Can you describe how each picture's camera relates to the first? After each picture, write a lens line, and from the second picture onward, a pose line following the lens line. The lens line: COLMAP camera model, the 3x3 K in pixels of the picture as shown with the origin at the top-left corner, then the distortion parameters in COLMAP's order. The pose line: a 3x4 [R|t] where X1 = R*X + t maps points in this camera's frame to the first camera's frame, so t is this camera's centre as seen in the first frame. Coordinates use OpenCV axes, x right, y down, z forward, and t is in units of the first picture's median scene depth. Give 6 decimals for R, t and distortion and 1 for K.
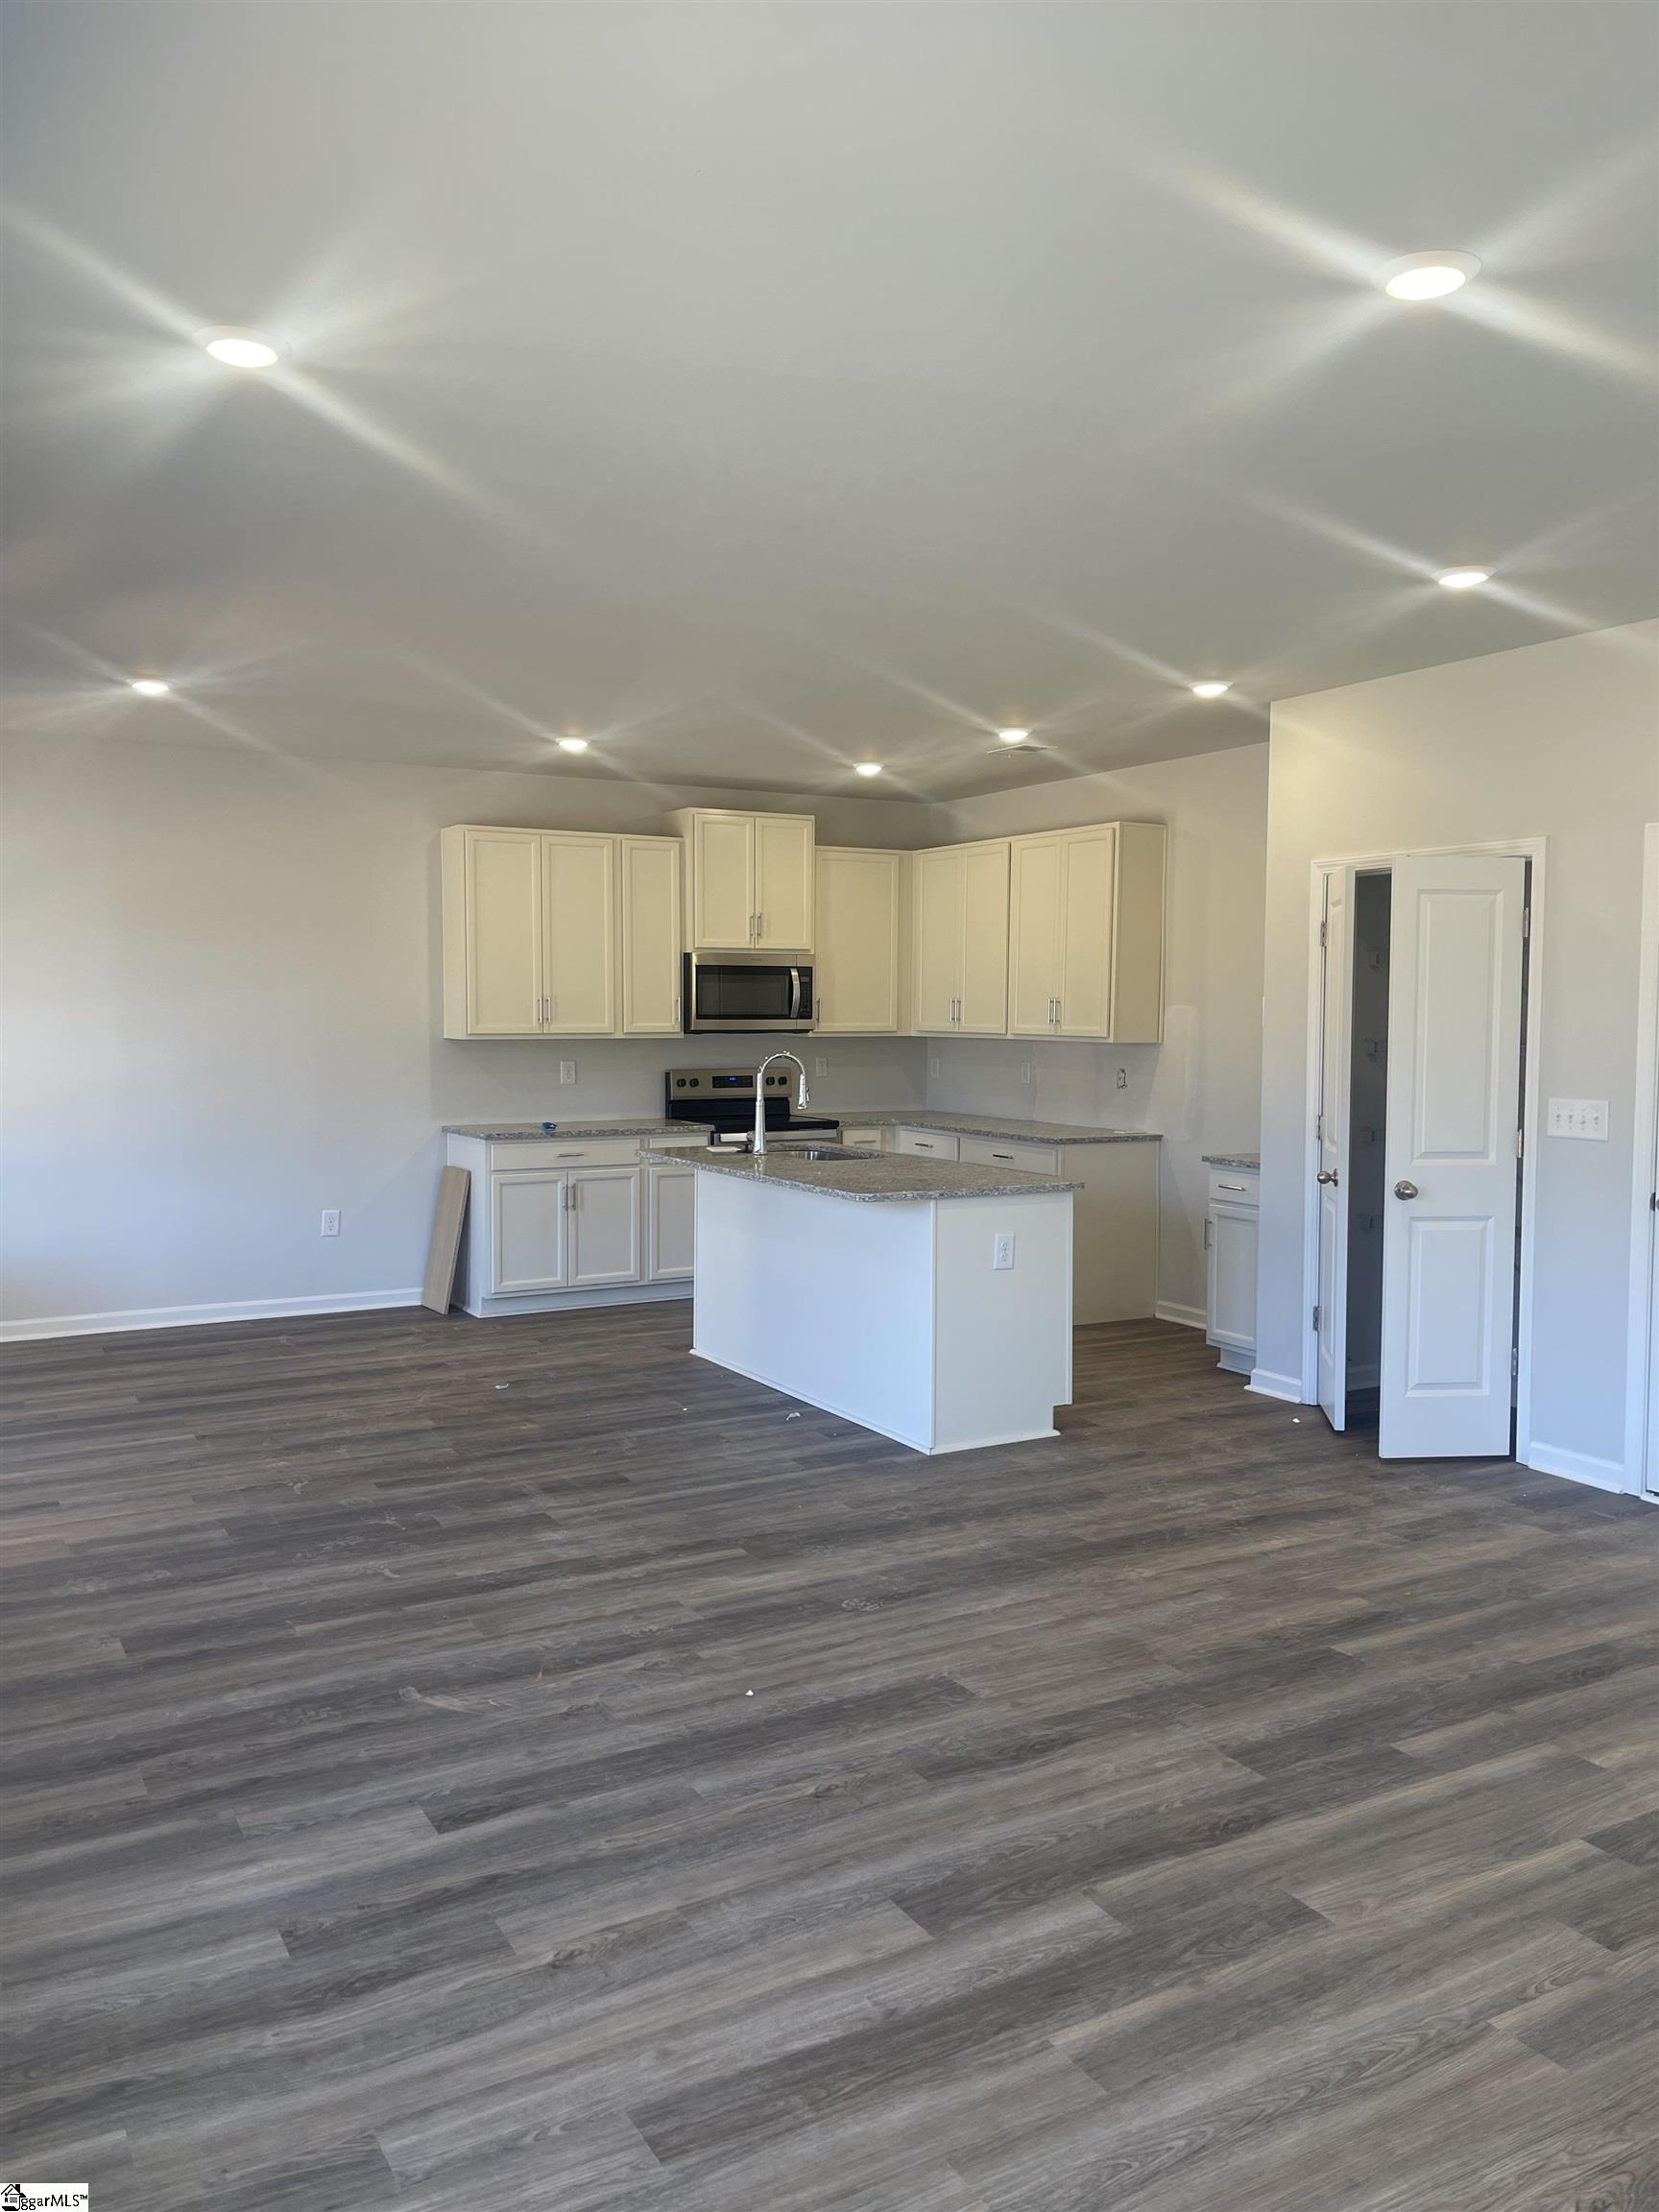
lens RADIAL K [[1659.3, 0, 827.6], [0, 1659.3, 1109.3], [0, 0, 1]] dist [0.054708, -0.034866]
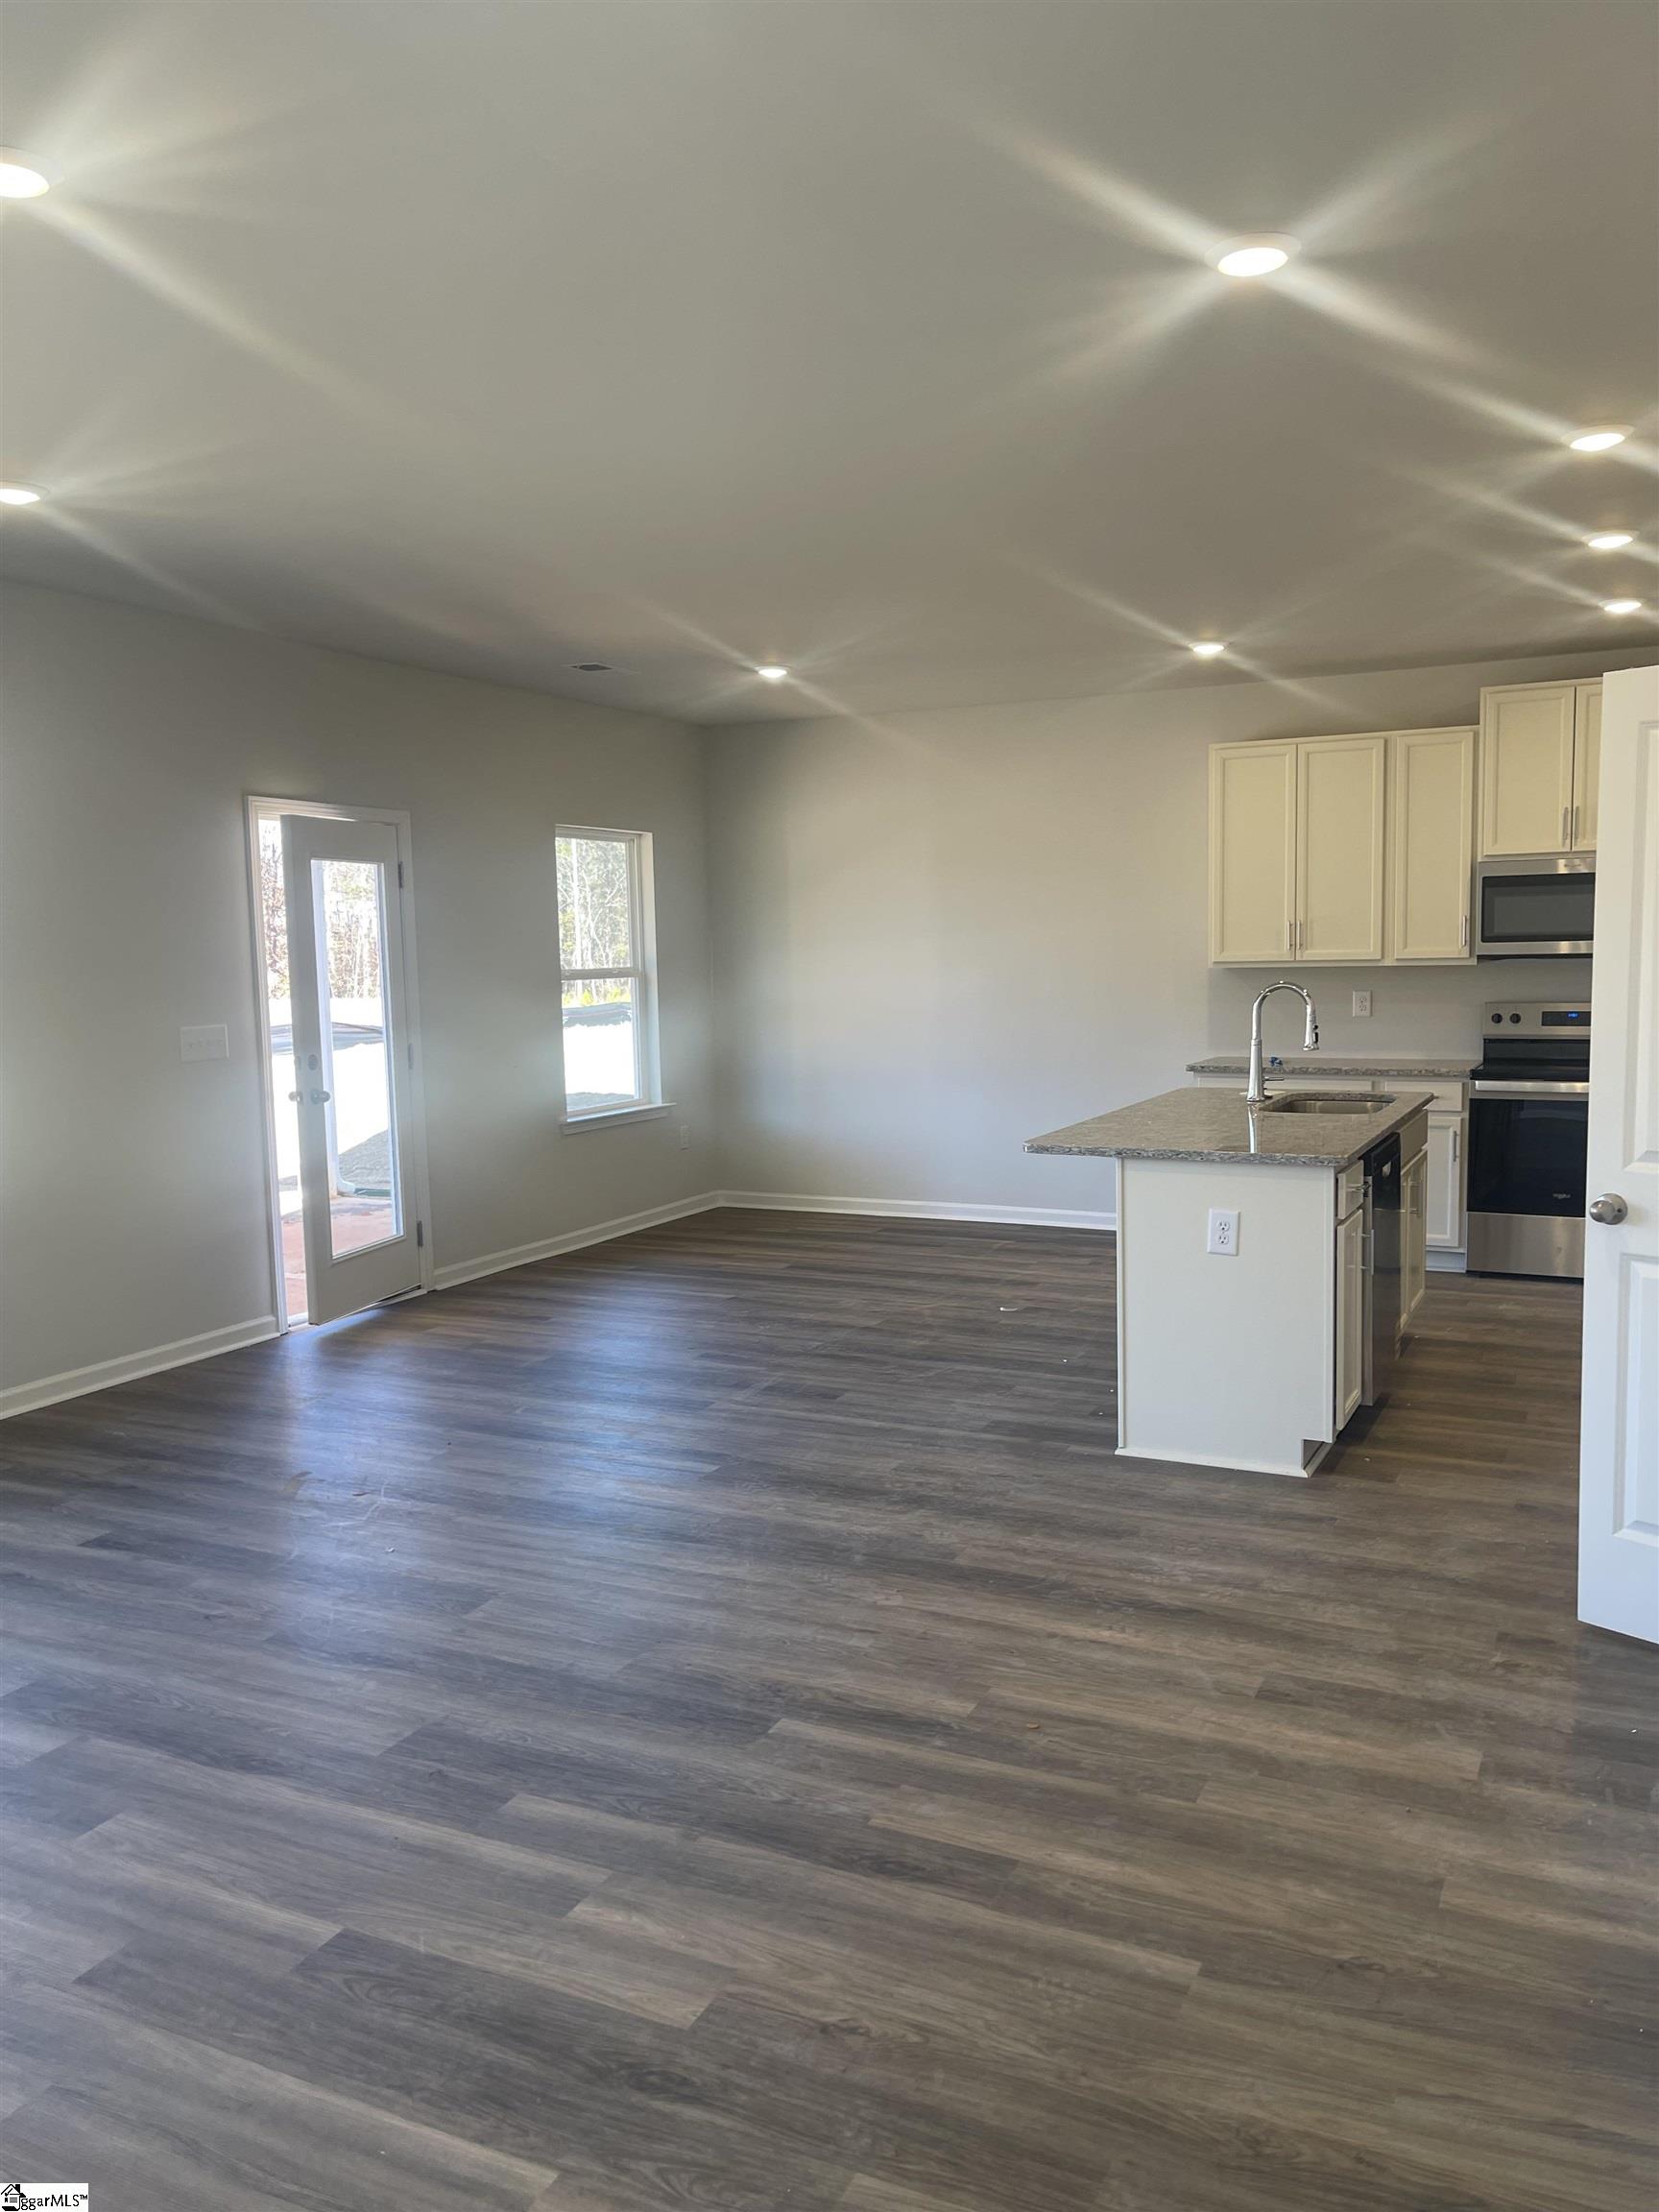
lens RADIAL K [[1659.3, 0, 830.3], [0, 1659.3, 1091.8], [0, 0, 1]] dist [0.054708, -0.034866]
pose [[0.574041, 0.060069, -0.816620, 0.758876], [-0.032192, 0.998190, 0.050796, -0.019810], [0.818193, -0.002870, 0.574936, 0.437626]]
